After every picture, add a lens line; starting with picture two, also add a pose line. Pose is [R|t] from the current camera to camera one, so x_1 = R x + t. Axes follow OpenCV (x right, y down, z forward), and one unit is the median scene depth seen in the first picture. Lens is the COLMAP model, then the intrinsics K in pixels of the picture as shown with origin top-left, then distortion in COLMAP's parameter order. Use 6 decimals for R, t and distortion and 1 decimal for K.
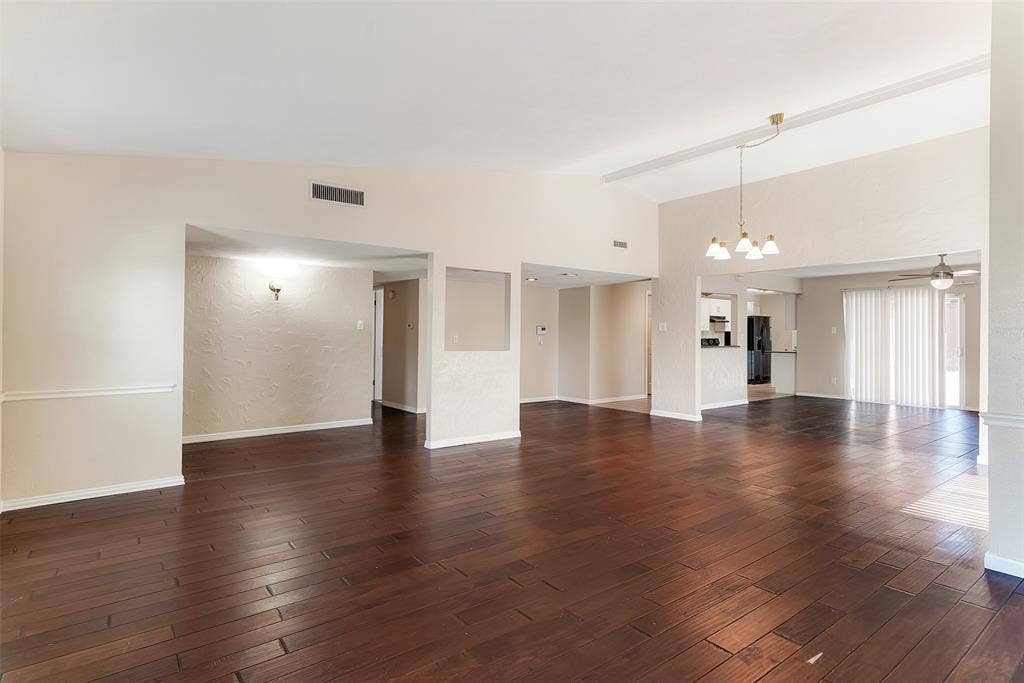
lens RADIAL K [[524.7, 0, 512.1], [0, 524.7, 334.7], [0, 0, 1]] dist [0.004715, 0.001993]
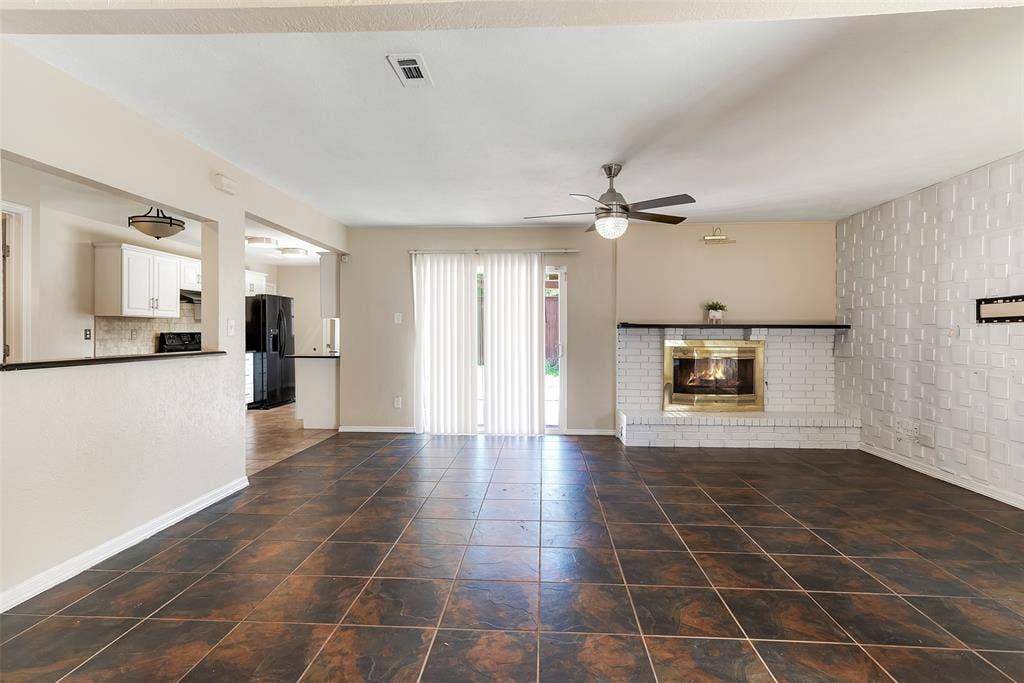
lens RADIAL K [[524.7, 0, 512.1], [0, 524.7, 334.7], [0, 0, 1]] dist [0.004715, 0.001993]
pose [[0.653373, -0.007227, 0.757002, 0.268306], [-0.002258, 0.999931, 0.011495, 0.003477], [-0.757033, -0.009220, 0.653312, 0.559688]]
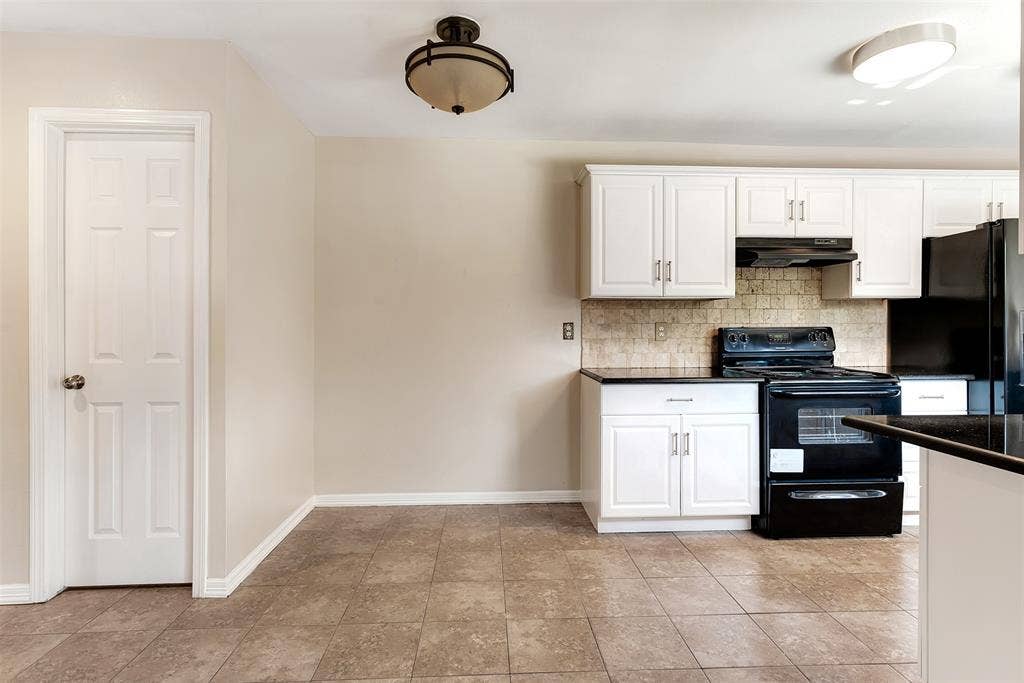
lens RADIAL K [[522.5, 0, 510.4], [0, 522.5, 327.9], [0, 0, 1]] dist [0.002967, 0.000621]
pose [[0.822792, -0.006401, -0.568307, 0.586971], [0.010254, 0.999941, 0.003583, 0.007270], [0.568250, -0.008775, 0.822809, 1.003063]]
